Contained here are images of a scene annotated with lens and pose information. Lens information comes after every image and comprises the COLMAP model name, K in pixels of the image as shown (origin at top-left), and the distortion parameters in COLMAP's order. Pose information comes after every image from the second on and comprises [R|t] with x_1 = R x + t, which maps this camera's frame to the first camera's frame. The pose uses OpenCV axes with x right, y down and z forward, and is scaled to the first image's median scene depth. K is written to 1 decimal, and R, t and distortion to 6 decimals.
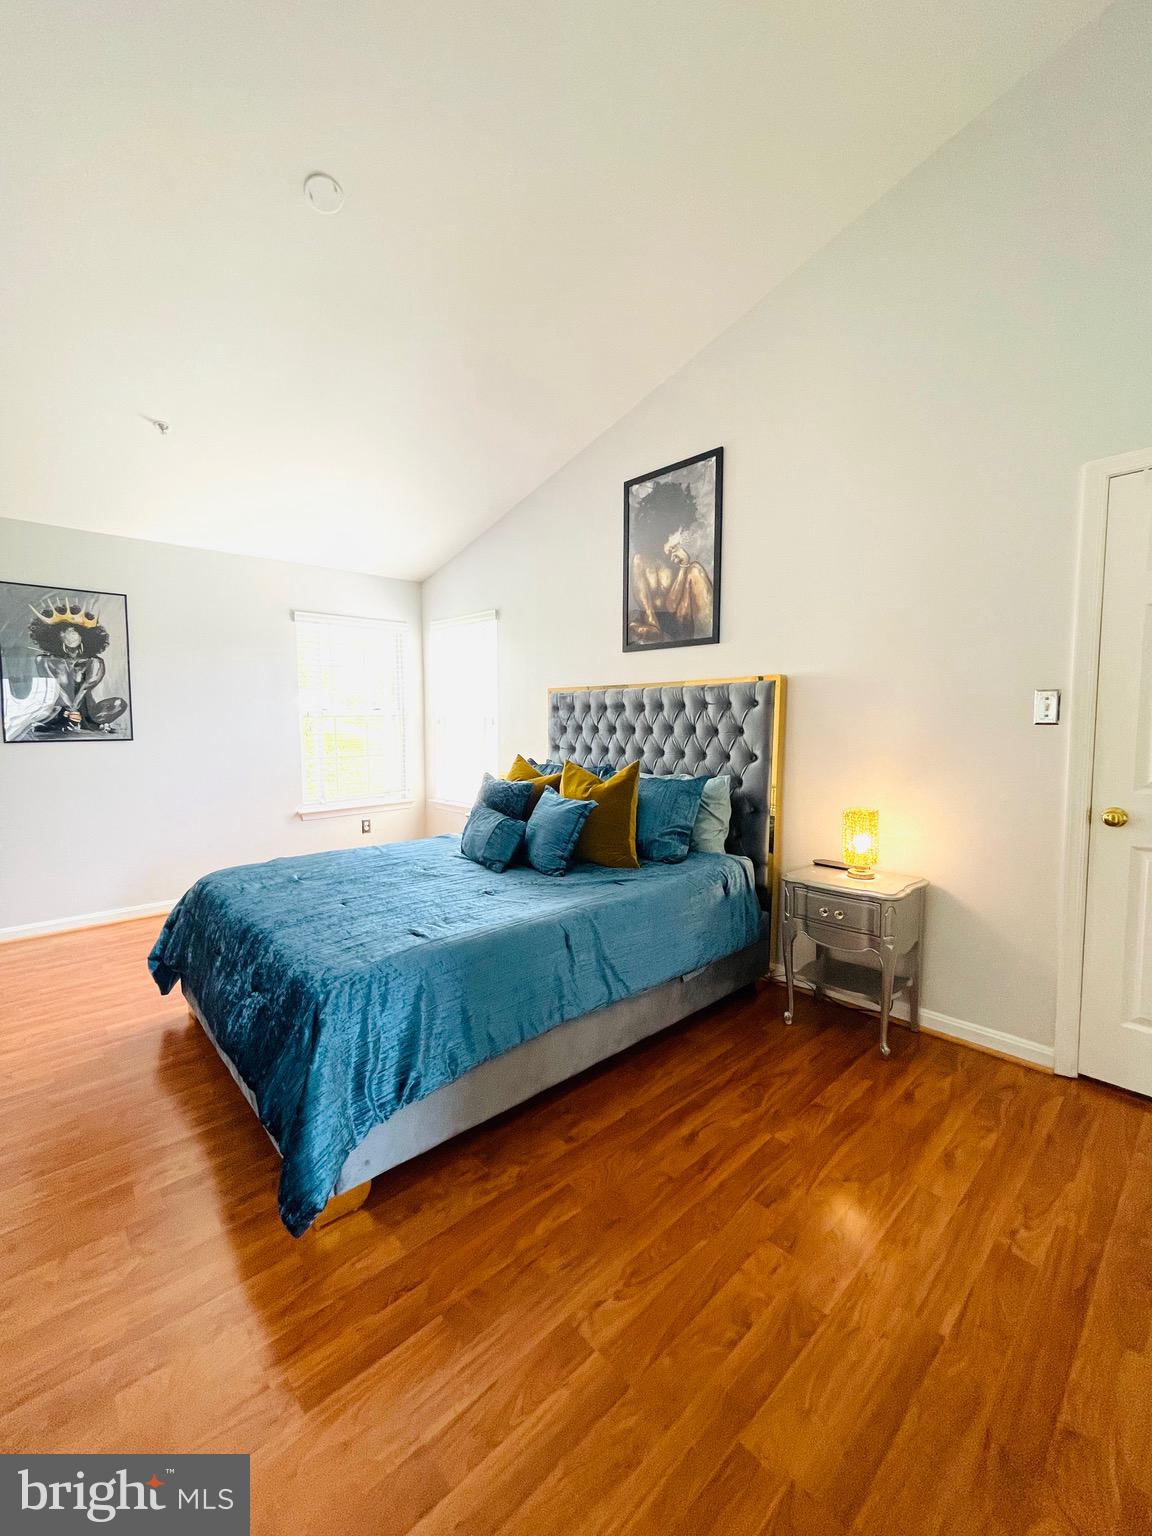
lens RADIAL K [[625.0, 0, 571.0], [0, 625.0, 762.8], [0, 0, 1]] dist [-0.002181, -0.000264]
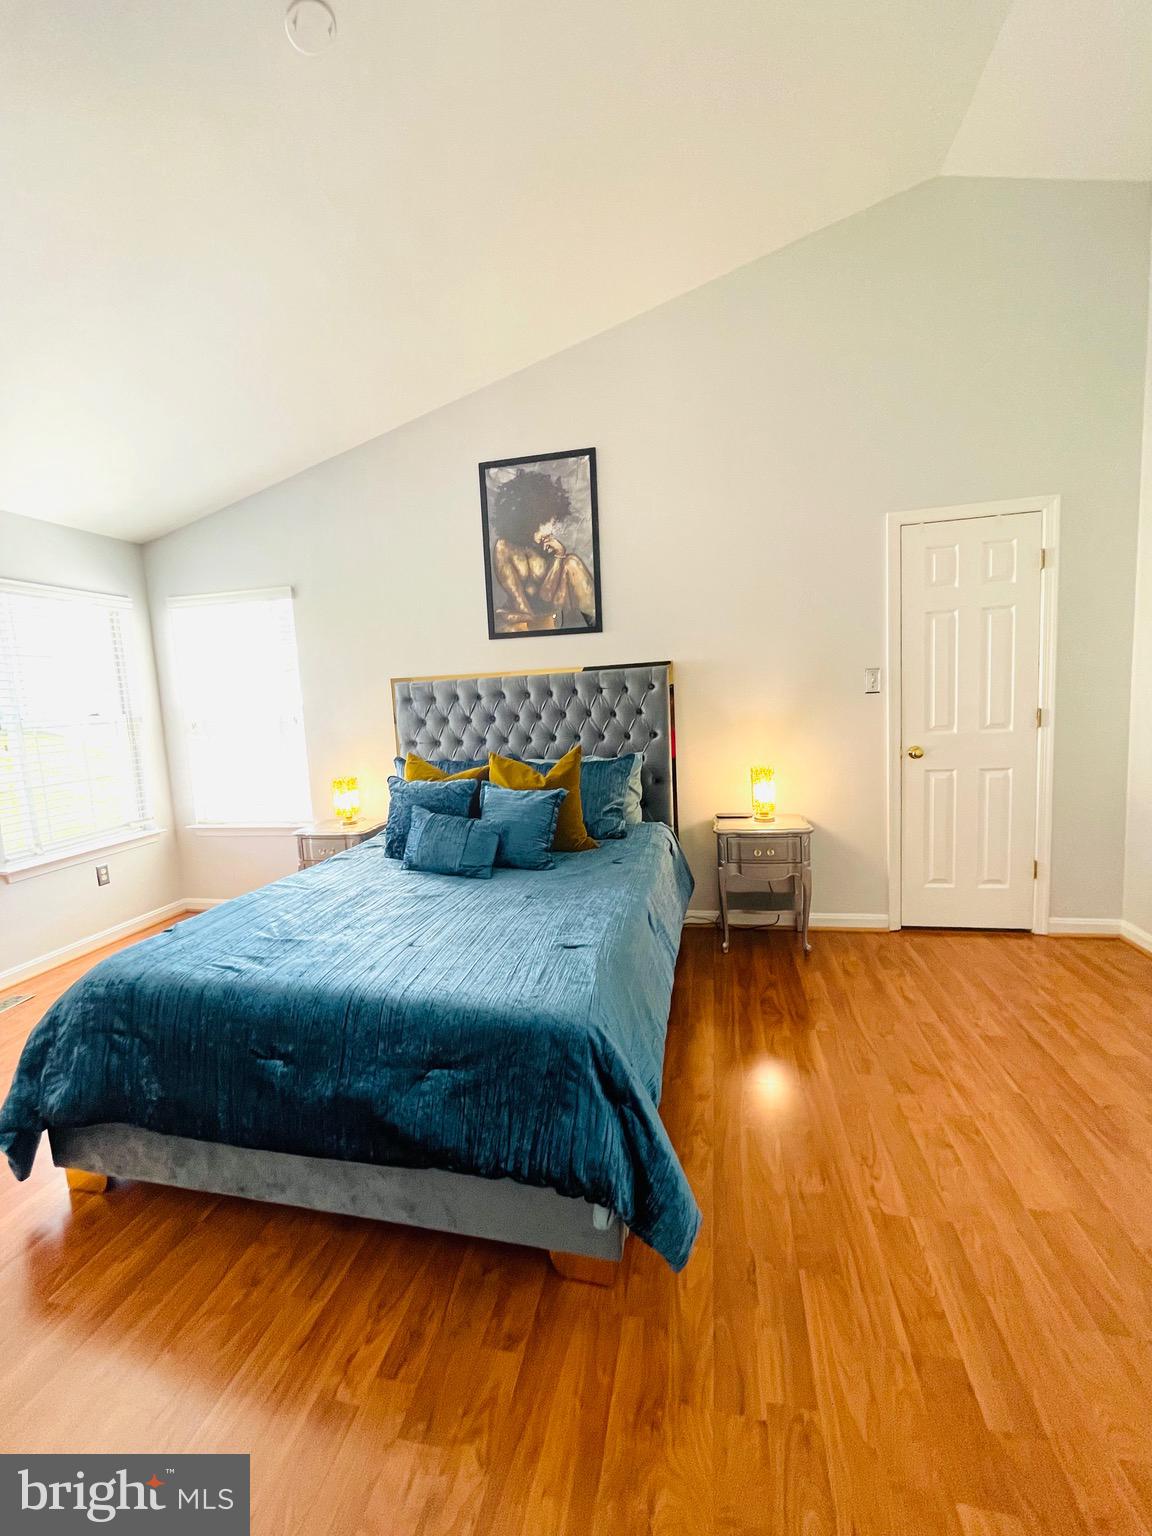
lens RADIAL K [[625.0, 0, 571.0], [0, 625.0, 762.8], [0, 0, 1]] dist [-0.002181, -0.000264]
pose [[0.821787, -0.100784, 0.560811, -0.414078], [0.090400, 0.994828, 0.046313, -0.020474], [-0.562578, 0.012638, 0.826648, 0.134420]]
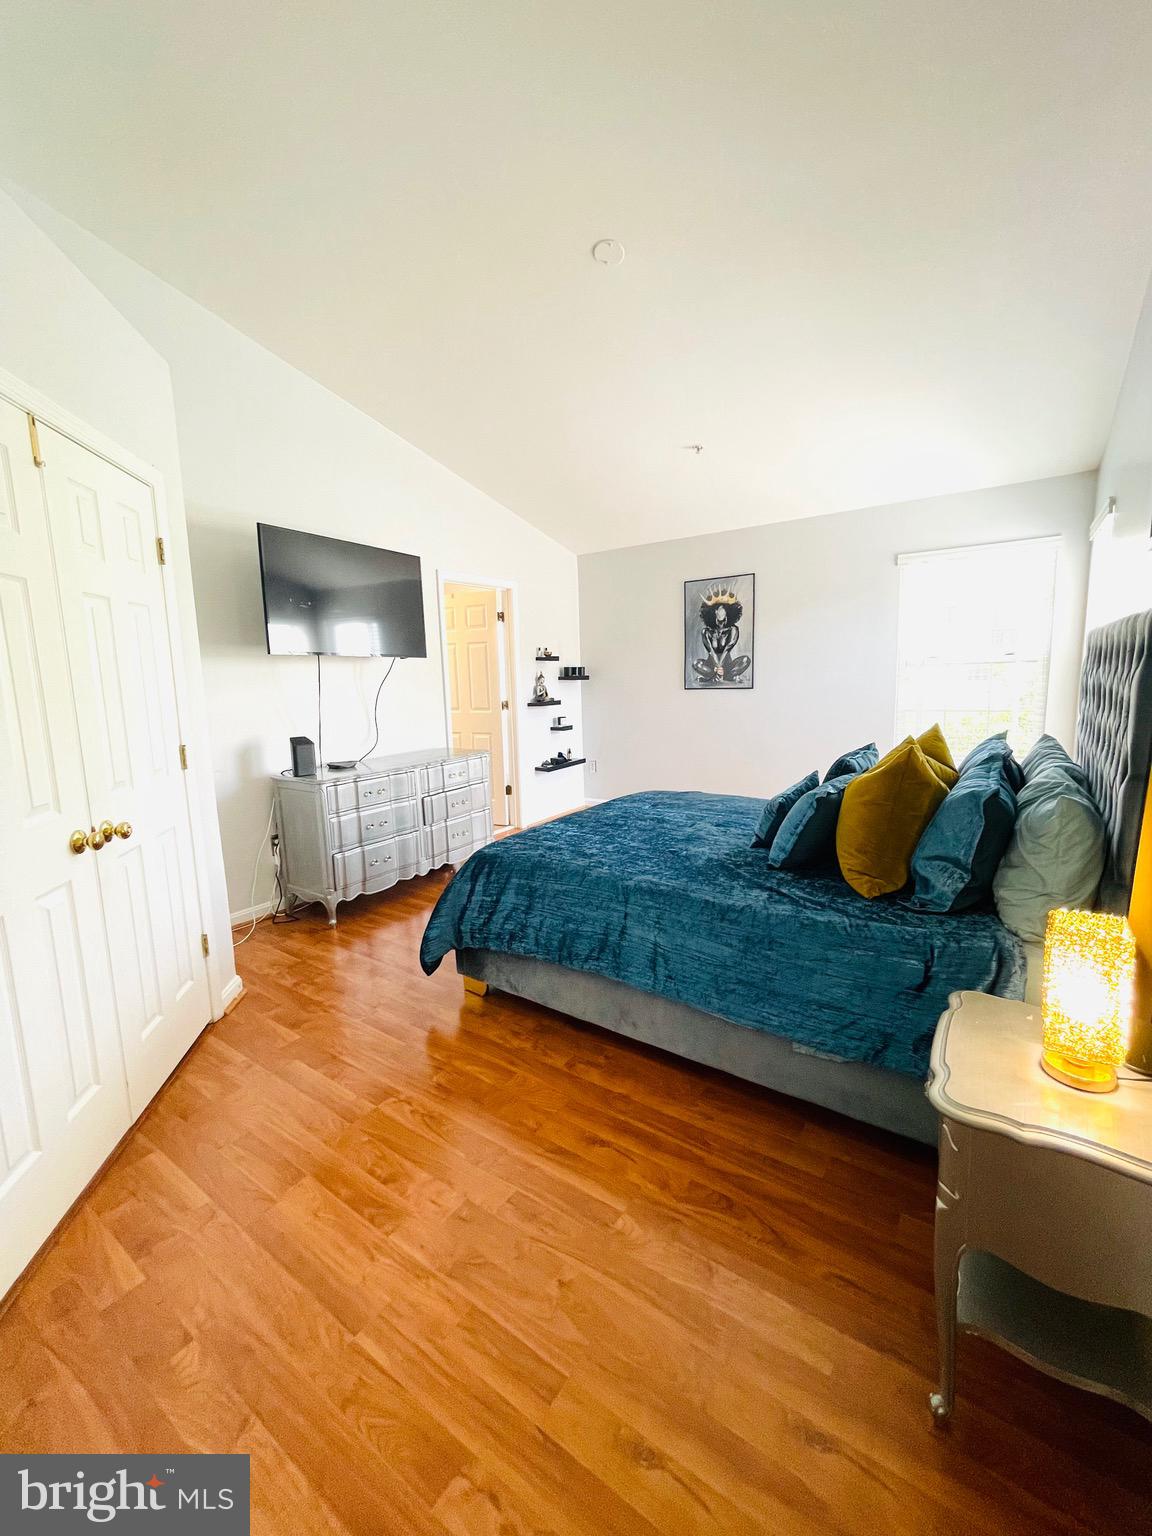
lens RADIAL K [[630.3, 0, 567.2], [0, 630.3, 762.0], [0, 0, 1]] dist [-0.000177, 0.000052]
pose [[0.197530, 0.138311, -0.970491, 0.586126], [-0.039153, 0.990320, 0.133168, -0.052325], [0.979515, 0.011693, 0.201033, 0.432351]]
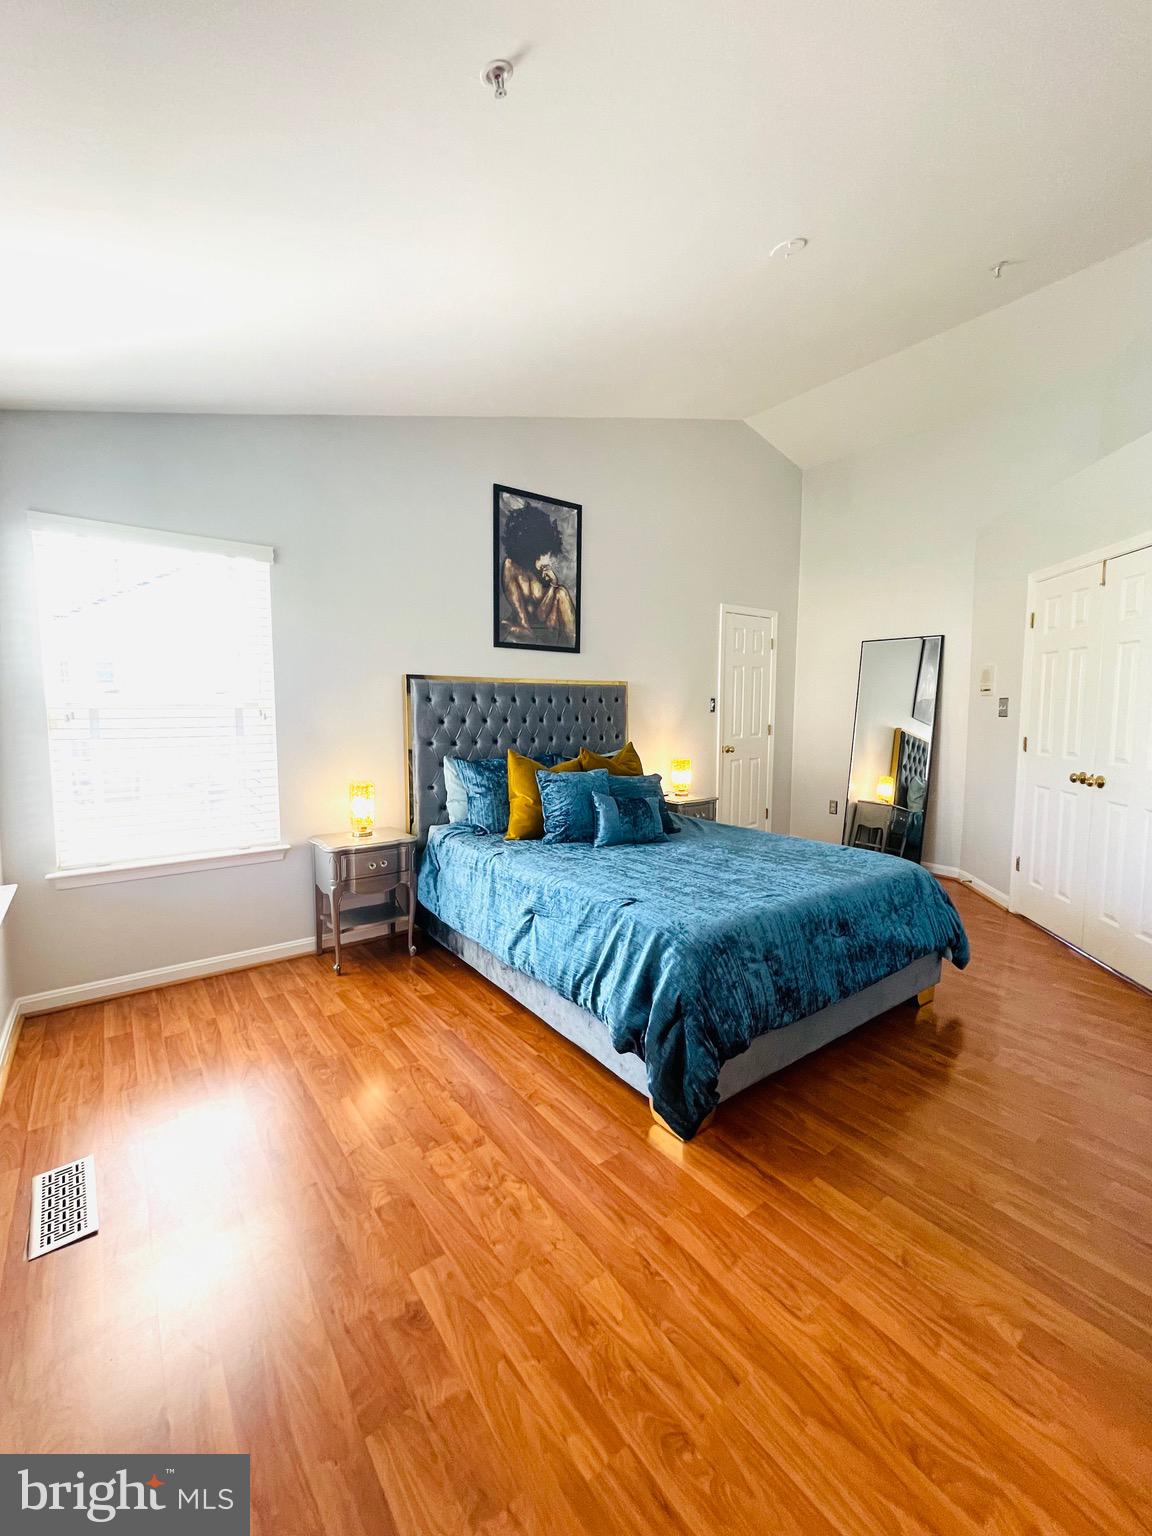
lens RADIAL K [[629.4, 0, 573.2], [0, 629.4, 756.4], [0, 0, 1]] dist [0.021328, 0.000013]
pose [[0.103186, -0.080325, 0.991413, -1.053474], [0.066464, 0.995063, 0.073703, -0.068985], [-0.992439, 0.058288, 0.108015, 0.836828]]
